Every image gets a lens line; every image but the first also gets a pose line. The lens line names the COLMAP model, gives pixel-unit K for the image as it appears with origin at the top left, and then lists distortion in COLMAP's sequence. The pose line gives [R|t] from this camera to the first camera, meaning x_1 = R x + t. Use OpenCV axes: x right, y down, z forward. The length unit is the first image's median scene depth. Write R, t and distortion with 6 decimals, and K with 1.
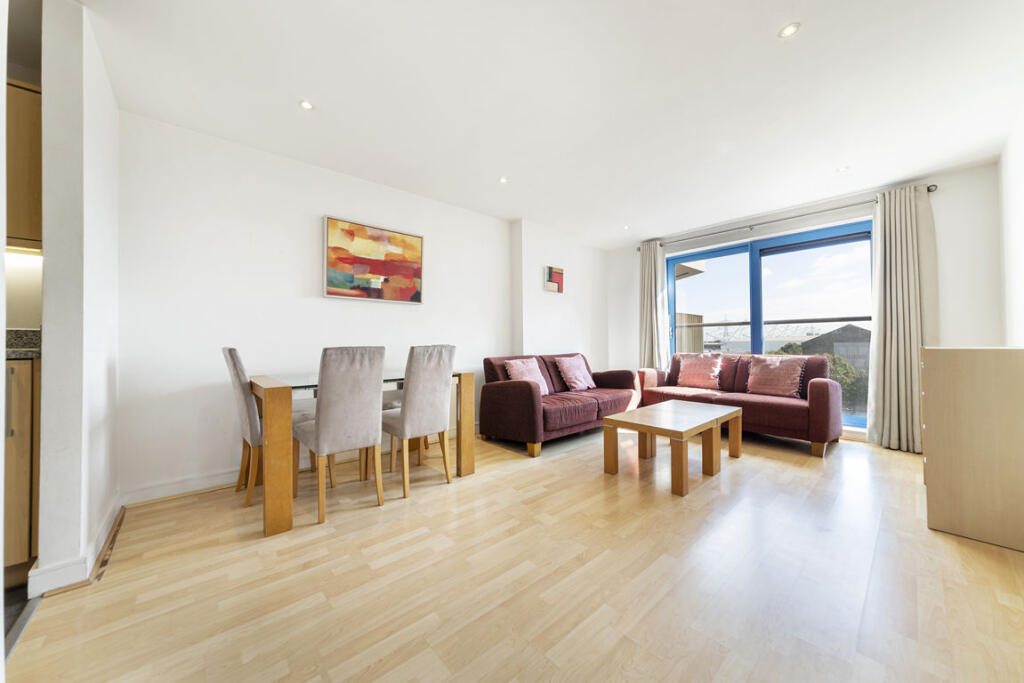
lens RADIAL K [[352.6, 0, 514.5], [0, 352.6, 340.2], [0, 0, 1]] dist [0.000559, -0.000042]
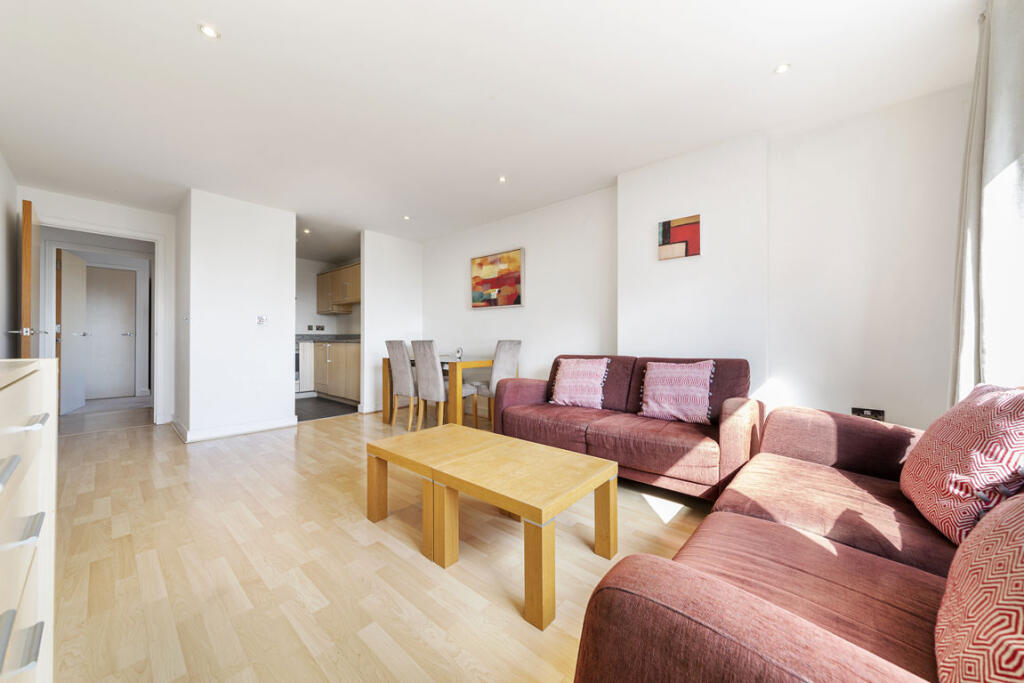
lens RADIAL K [[352.6, 0, 511.2], [0, 352.6, 339.5], [0, 0, 1]] dist [0.000559, -0.000042]
pose [[0.138657, 0.006144, -0.990321, 0.970265], [0.003843, 0.999970, 0.006742, 0.002845], [0.990333, -0.004741, 0.138629, 0.868600]]
